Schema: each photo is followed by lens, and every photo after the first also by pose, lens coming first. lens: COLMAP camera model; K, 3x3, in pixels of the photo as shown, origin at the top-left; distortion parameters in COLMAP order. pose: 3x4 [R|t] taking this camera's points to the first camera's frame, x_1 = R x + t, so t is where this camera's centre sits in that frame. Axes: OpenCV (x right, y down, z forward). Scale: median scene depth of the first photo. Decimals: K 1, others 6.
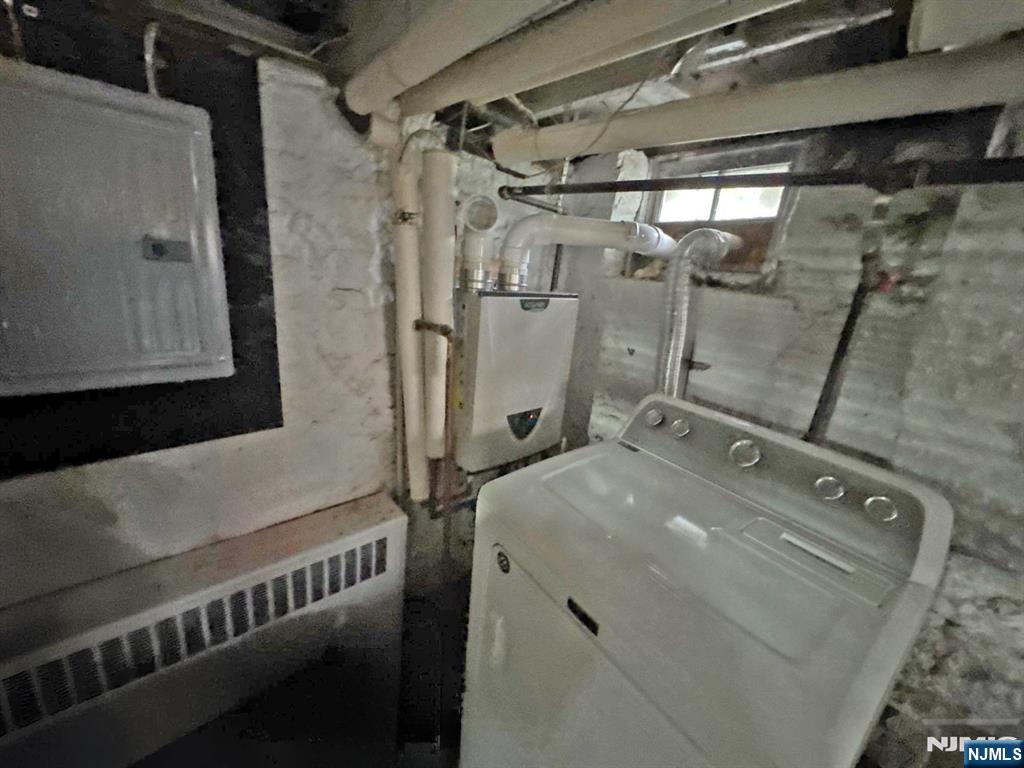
lens RADIAL K [[410.1, 0, 512.0], [0, 410.1, 384.0], [0, 0, 1]] dist [-0.000861, 0.000434]
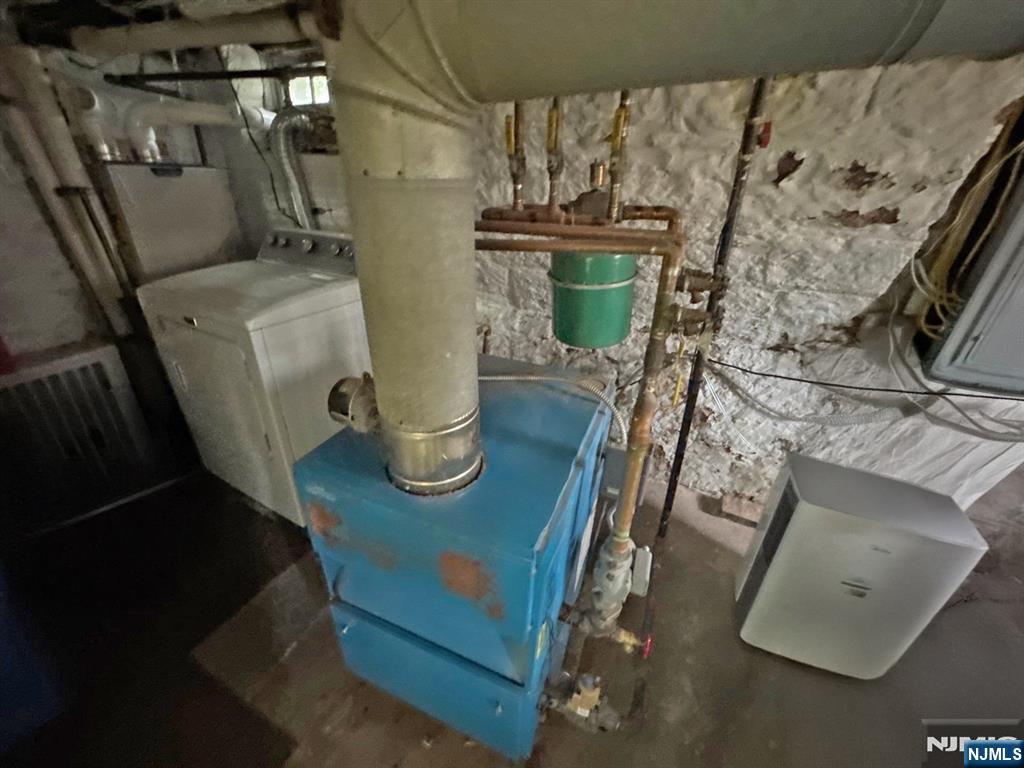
lens RADIAL K [[417.0, 0, 512.0], [0, 417.0, 384.0], [0, 0, 1]] dist [-0.002924, -0.000350]
pose [[0.899329, -0.247896, 0.360215, 0.392372], [0.172275, 0.958016, 0.229186, 0.347549], [-0.401906, -0.144057, 0.904278, -0.781429]]
